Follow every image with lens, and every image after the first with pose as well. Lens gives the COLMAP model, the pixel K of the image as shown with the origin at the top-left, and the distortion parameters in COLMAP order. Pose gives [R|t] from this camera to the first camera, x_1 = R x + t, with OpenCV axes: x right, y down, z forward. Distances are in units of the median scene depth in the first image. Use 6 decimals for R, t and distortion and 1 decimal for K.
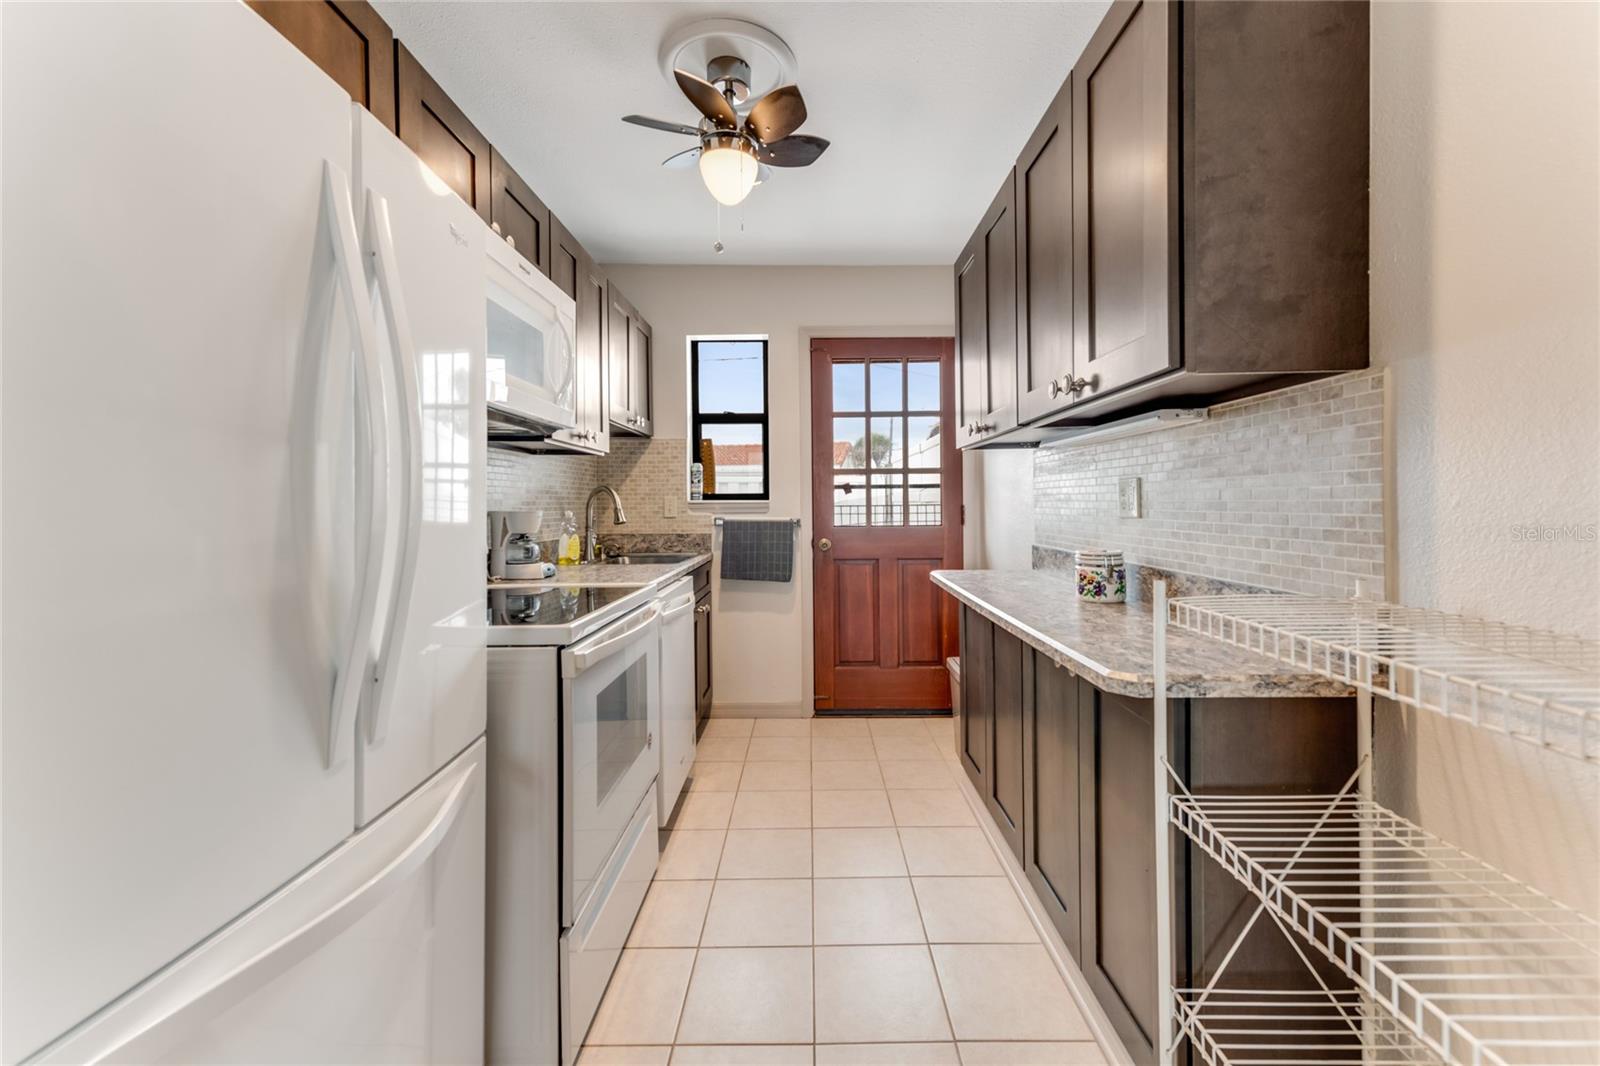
lens RADIAL K [[634.3, 0, 801.2], [0, 634.3, 516.4], [0, 0, 1]] dist [0.000398, 0.000029]
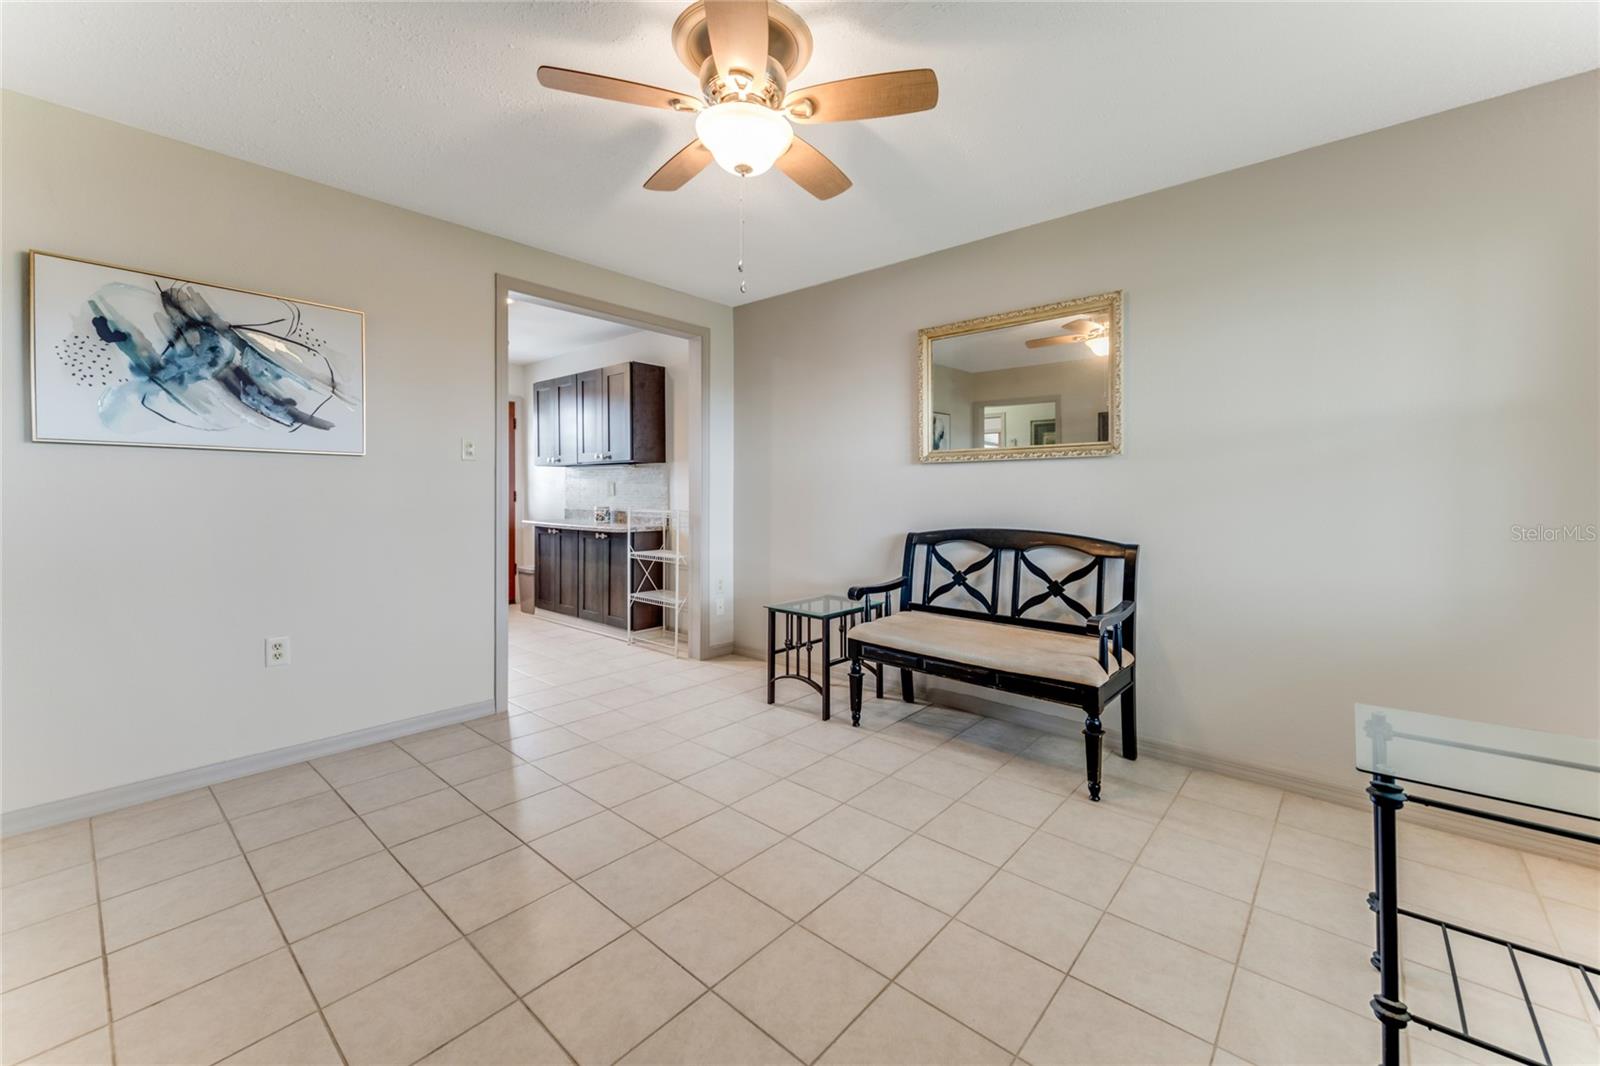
lens RADIAL K [[634.3, 0, 803.1], [0, 634.3, 515.7], [0, 0, 1]] dist [0.000398, 0.000029]
pose [[0.649611, -0.002805, 0.760262, -2.117497], [-0.006780, 0.999932, 0.009482, 0.113596], [-0.760237, -0.011314, 0.649548, -2.963377]]
